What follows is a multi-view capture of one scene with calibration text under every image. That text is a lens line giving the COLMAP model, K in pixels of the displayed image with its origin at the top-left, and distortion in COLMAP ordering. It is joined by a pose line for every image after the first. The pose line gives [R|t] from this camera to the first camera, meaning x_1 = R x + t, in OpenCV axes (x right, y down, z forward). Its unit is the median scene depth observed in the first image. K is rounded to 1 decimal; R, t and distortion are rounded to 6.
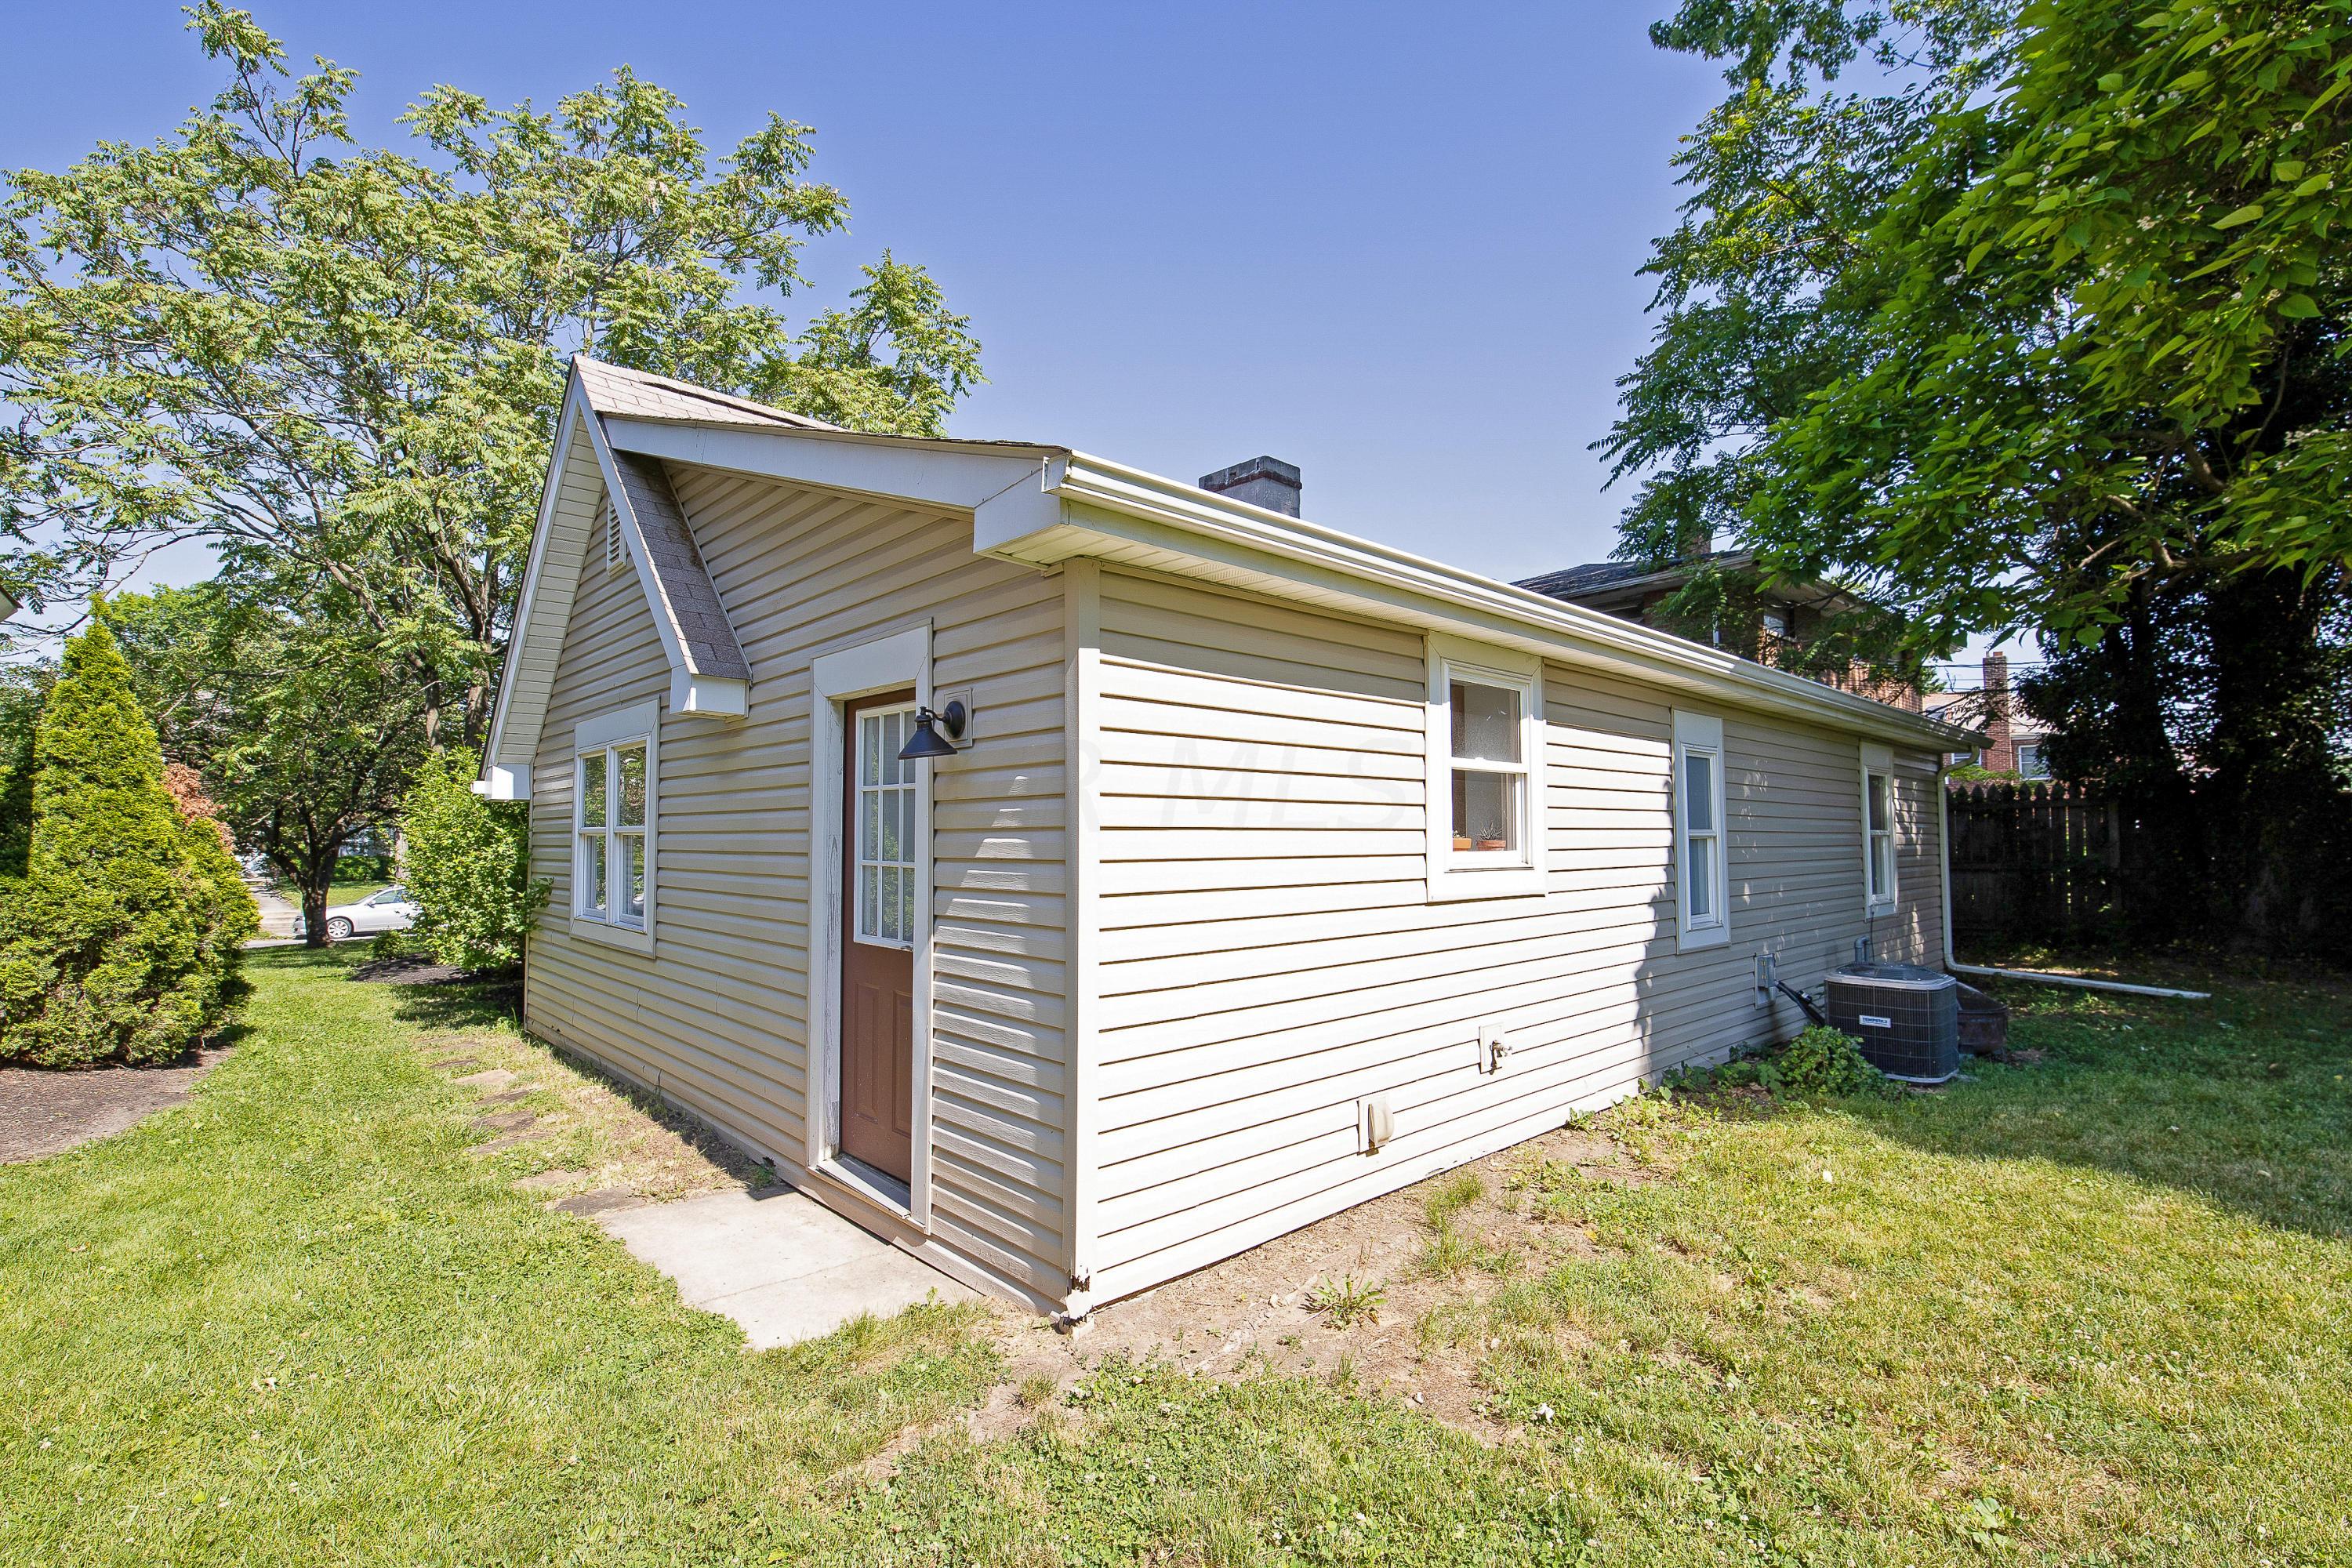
lens RADIAL K [[1096.8, 0, 1229.7], [0, 1096.8, 825.4], [0, 0, 1]] dist [-0.015805, -0.002954]
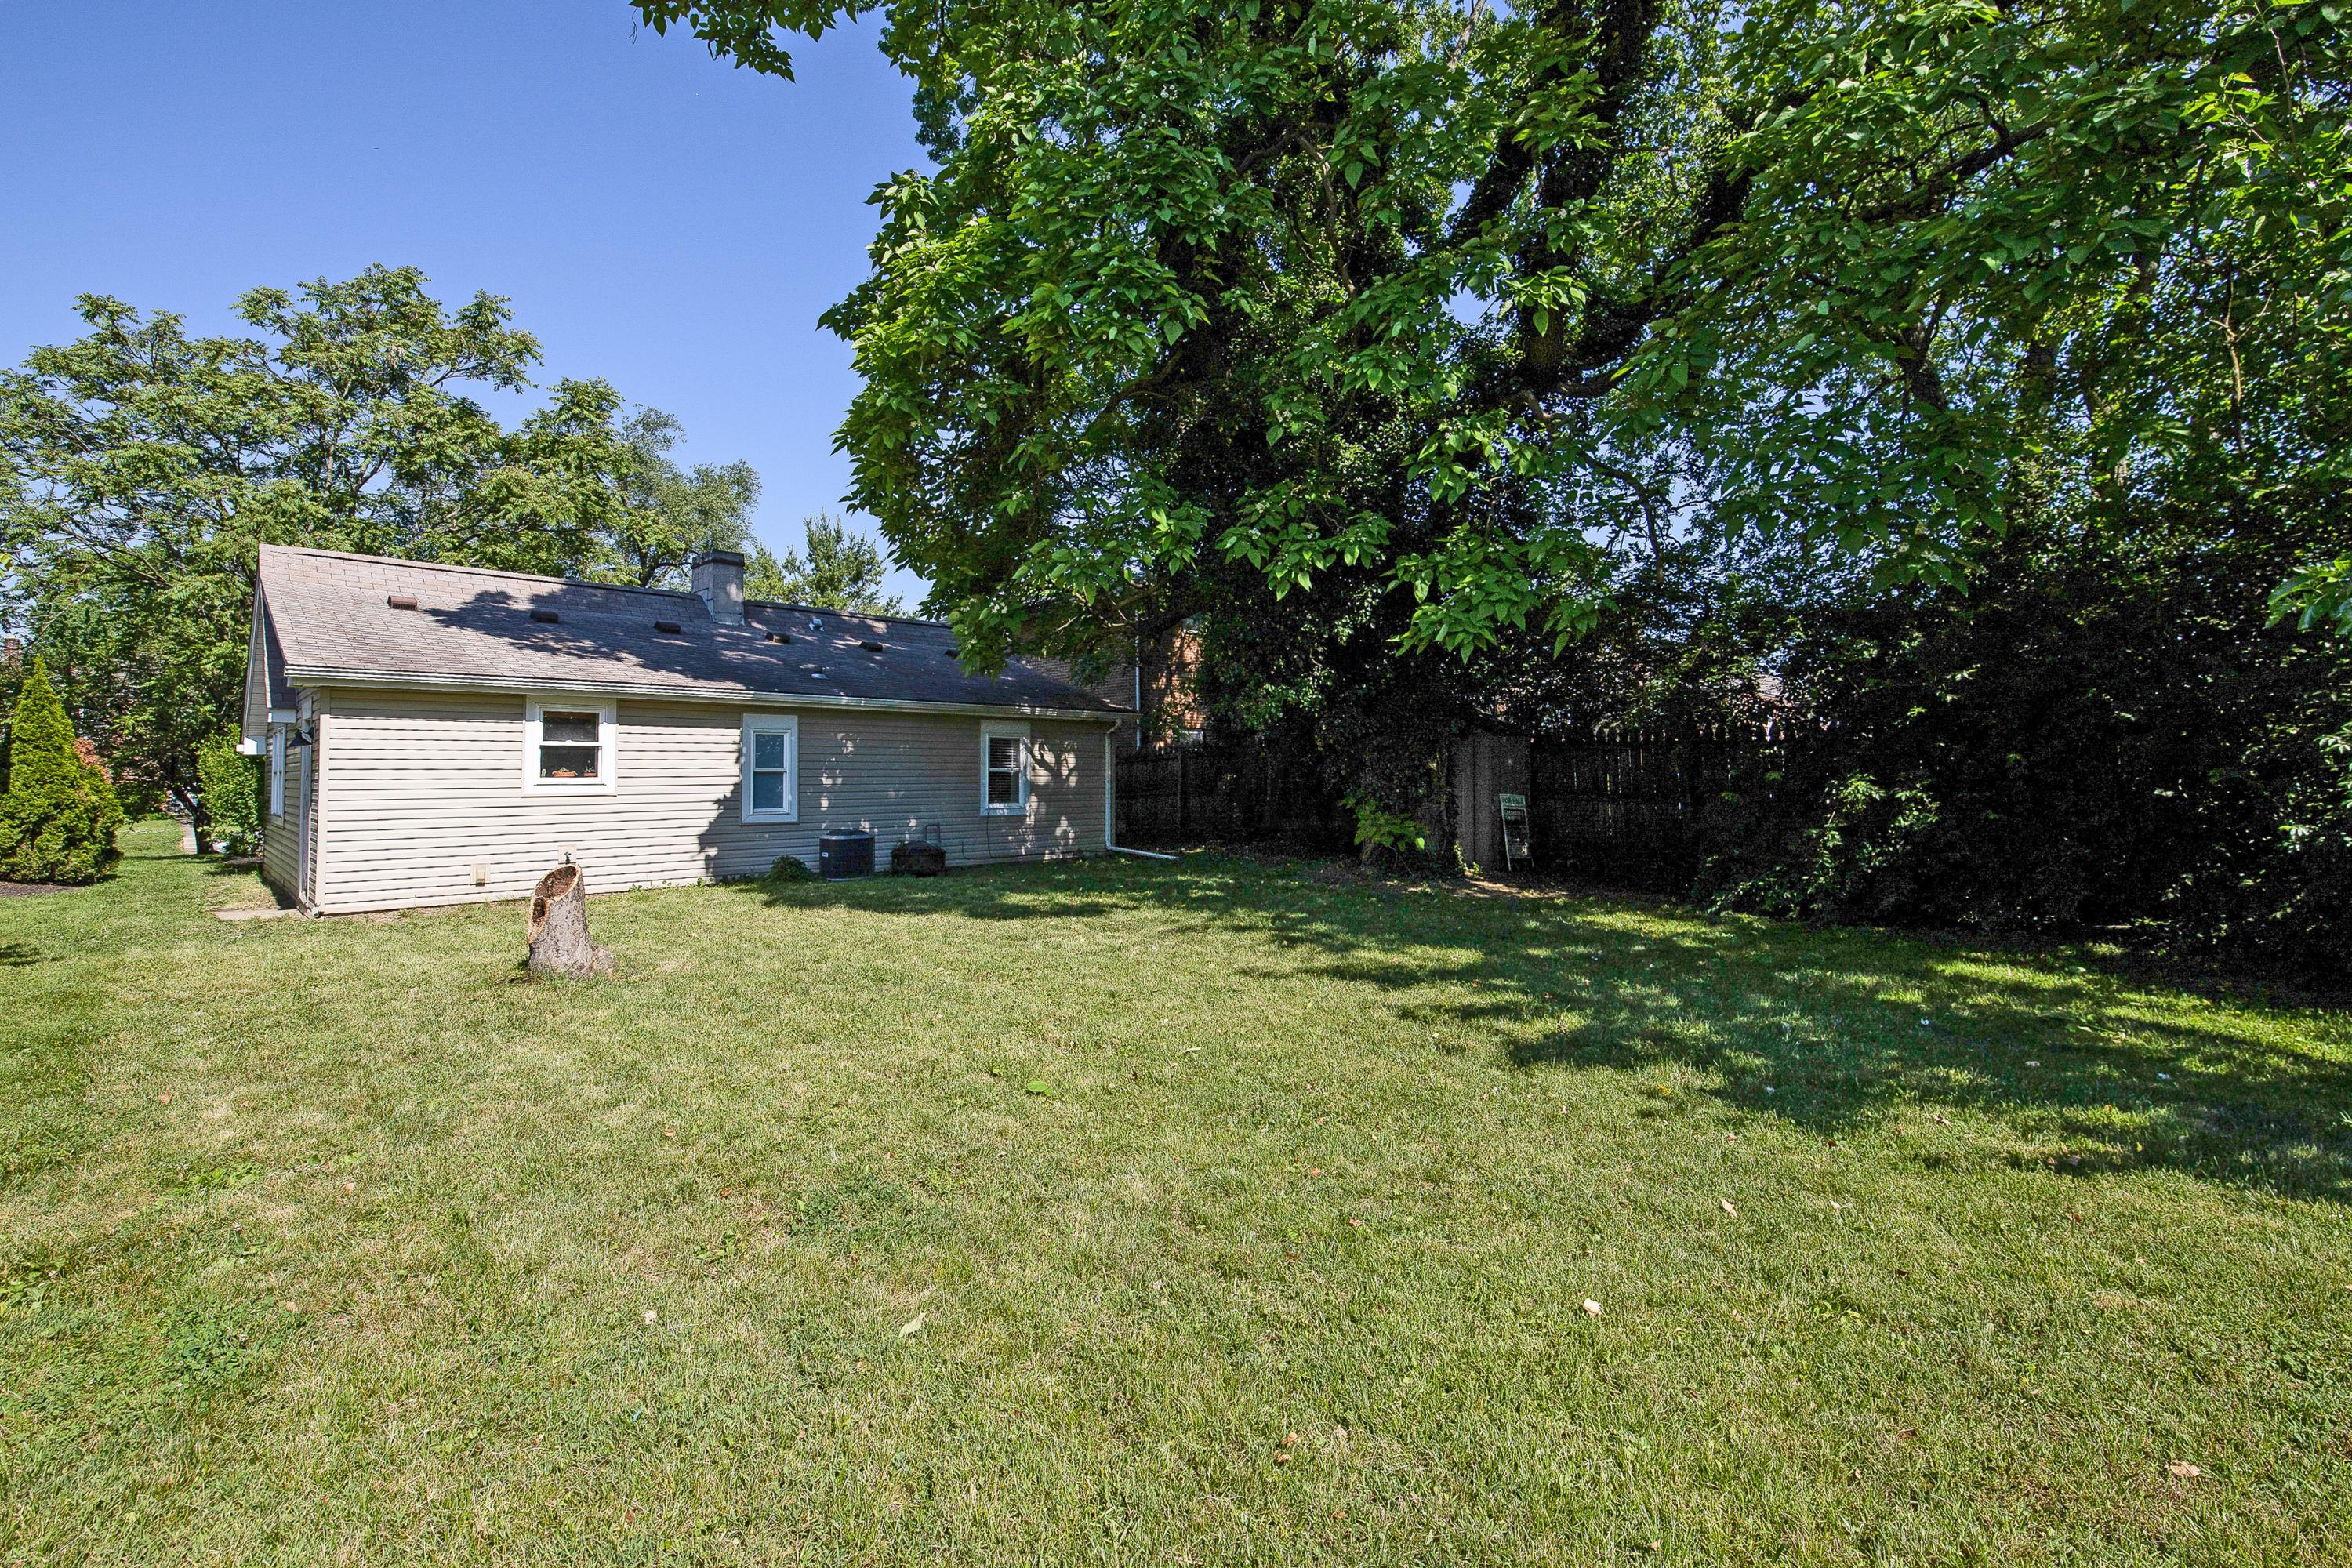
lens RADIAL K [[1096.8, 0, 1166.5], [0, 1096.8, 779.1], [0, 0, 1]] dist [-0.015805, -0.002954]
pose [[0.999971, -0.002934, -0.007036, 1.213999], [0.003015, 0.999930, 0.011447, 0.002454], [0.007002, -0.011468, 0.999910, -1.132414]]
